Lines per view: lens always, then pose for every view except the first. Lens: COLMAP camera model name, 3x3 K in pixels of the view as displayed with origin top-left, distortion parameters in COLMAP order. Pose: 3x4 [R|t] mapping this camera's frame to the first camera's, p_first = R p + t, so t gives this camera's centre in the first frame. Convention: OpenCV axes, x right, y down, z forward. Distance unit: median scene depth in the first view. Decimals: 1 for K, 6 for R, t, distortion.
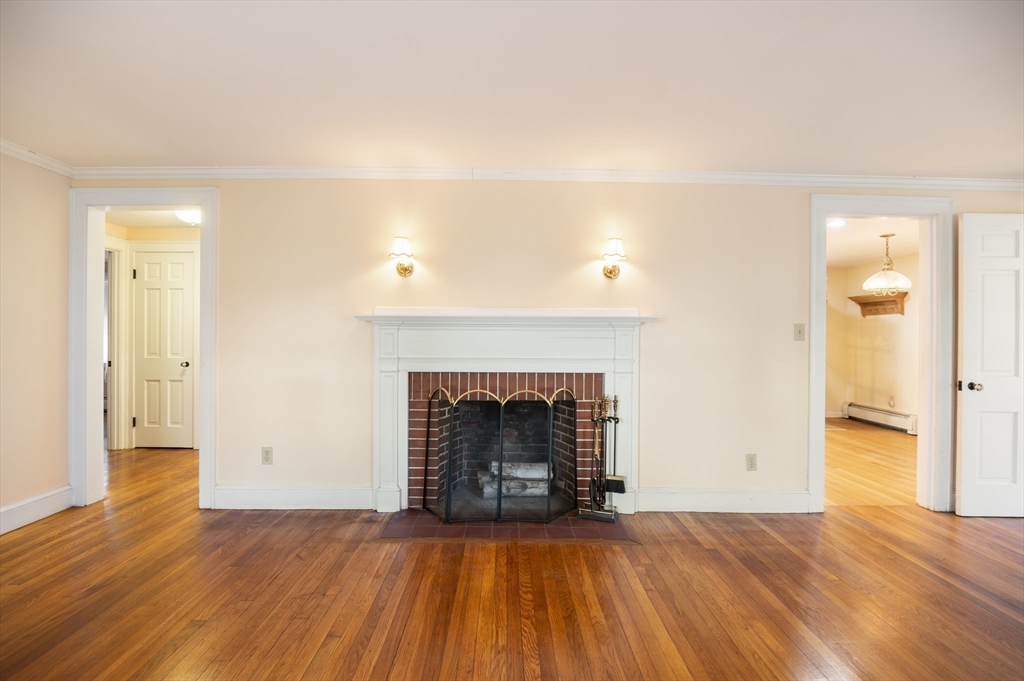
lens RADIAL K [[475.3, 0, 512.0], [0, 475.3, 340.5], [0, 0, 1]] dist [-0.018285, -0.000511]
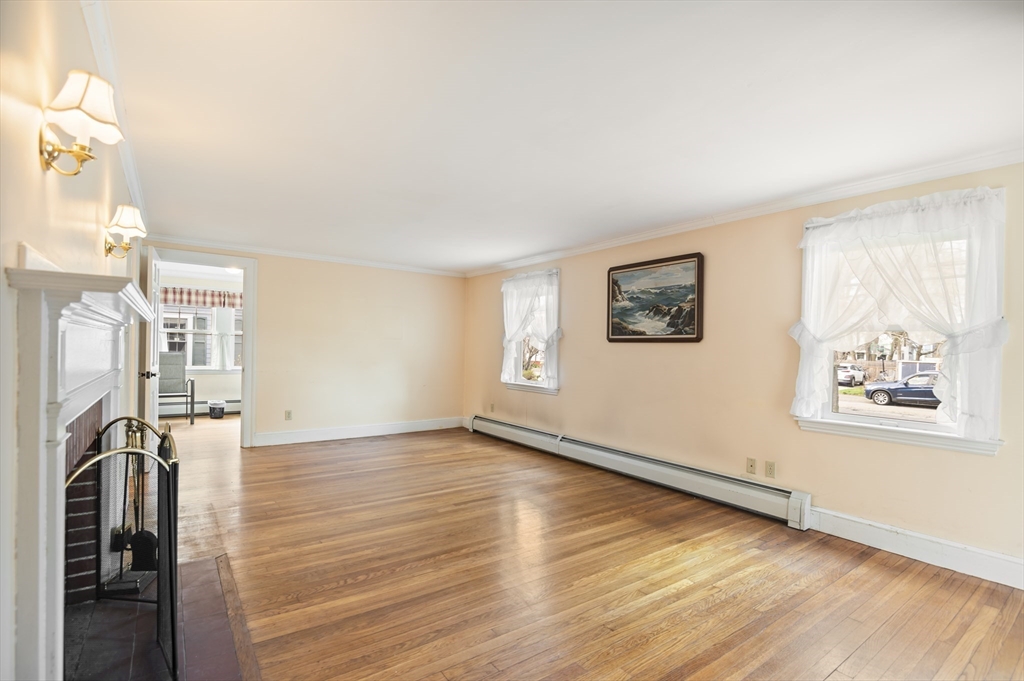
lens RADIAL K [[474.8, 0, 511.1], [0, 474.8, 352.0], [0, 0, 1]] dist [-0.003896, -0.000872]
pose [[-0.575704, -0.024162, 0.817301, -0.991702], [-0.024167, 0.999629, 0.012529, -0.014464], [-0.817301, -0.012539, -0.576075, 1.256618]]
